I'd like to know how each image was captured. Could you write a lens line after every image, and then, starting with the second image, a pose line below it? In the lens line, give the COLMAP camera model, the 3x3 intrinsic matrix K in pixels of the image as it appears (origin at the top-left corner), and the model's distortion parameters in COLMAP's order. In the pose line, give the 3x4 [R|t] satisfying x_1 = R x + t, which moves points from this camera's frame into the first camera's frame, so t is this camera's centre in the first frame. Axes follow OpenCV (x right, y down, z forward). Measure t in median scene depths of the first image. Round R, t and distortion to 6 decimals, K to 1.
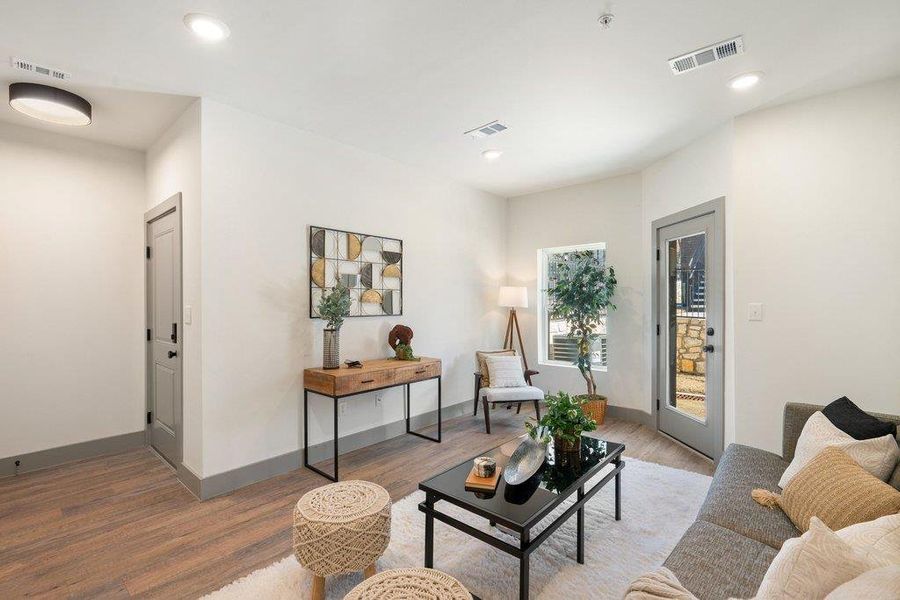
lens RADIAL K [[408.6, 0, 447.9], [0, 408.6, 302.3], [0, 0, 1]] dist [0.001776, -0.005385]
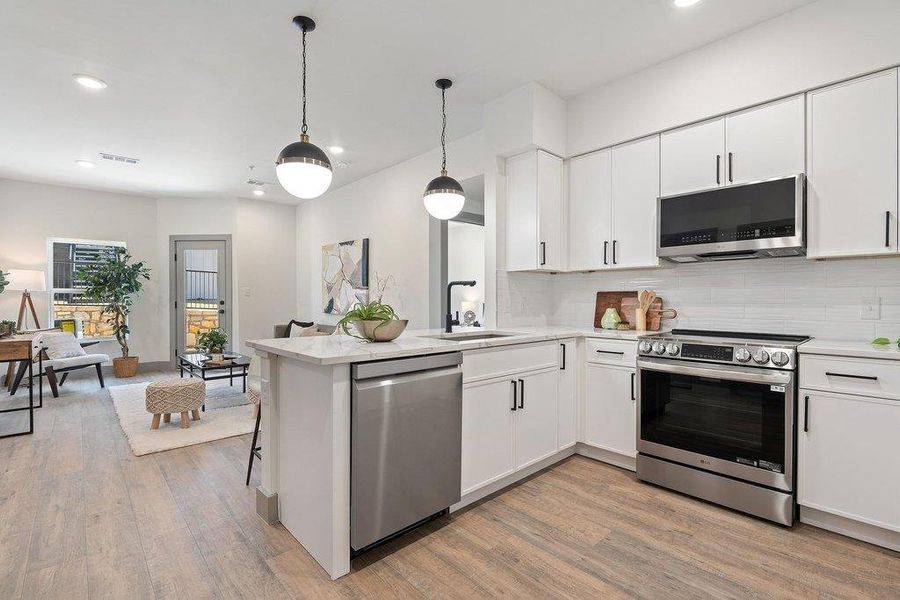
lens RADIAL K [[408.6, 0, 448.3], [0, 408.6, 302.4], [0, 0, 1]] dist [0.001776, -0.005385]
pose [[0.103594, -0.005406, 0.994605, -0.980730], [0.004495, 0.999978, 0.004967, 0.056128], [-0.994609, 0.003956, 0.103616, -0.213328]]
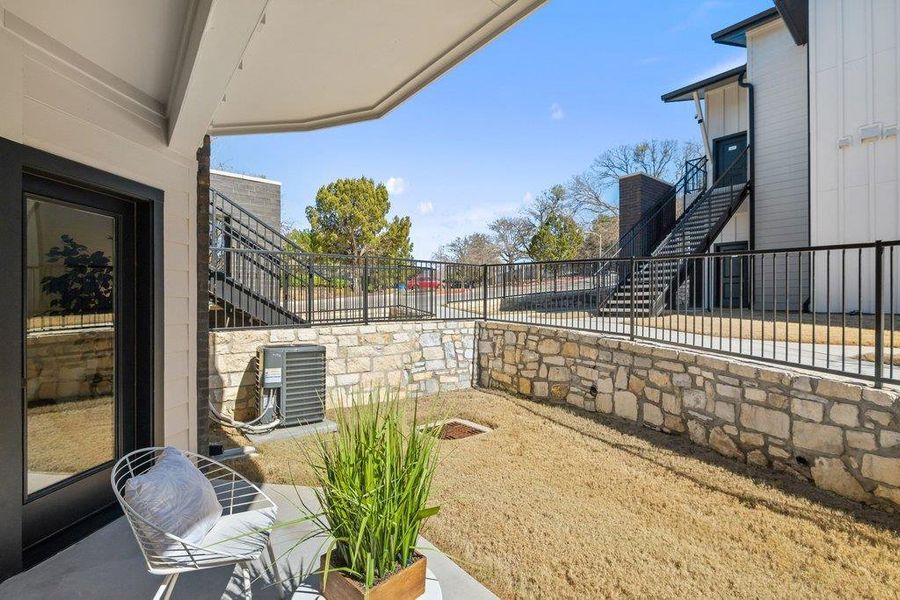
lens RADIAL K [[408.6, 0, 431.4], [0, 408.6, 299.8], [0, 0, 1]] dist [0.001776, -0.005385]
pose [[0.976359, 0.000606, -0.216155, 1.225154], [-0.001872, 0.999982, -0.005655, -0.014155], [0.216147, 0.005926, 0.976343, 0.390238]]
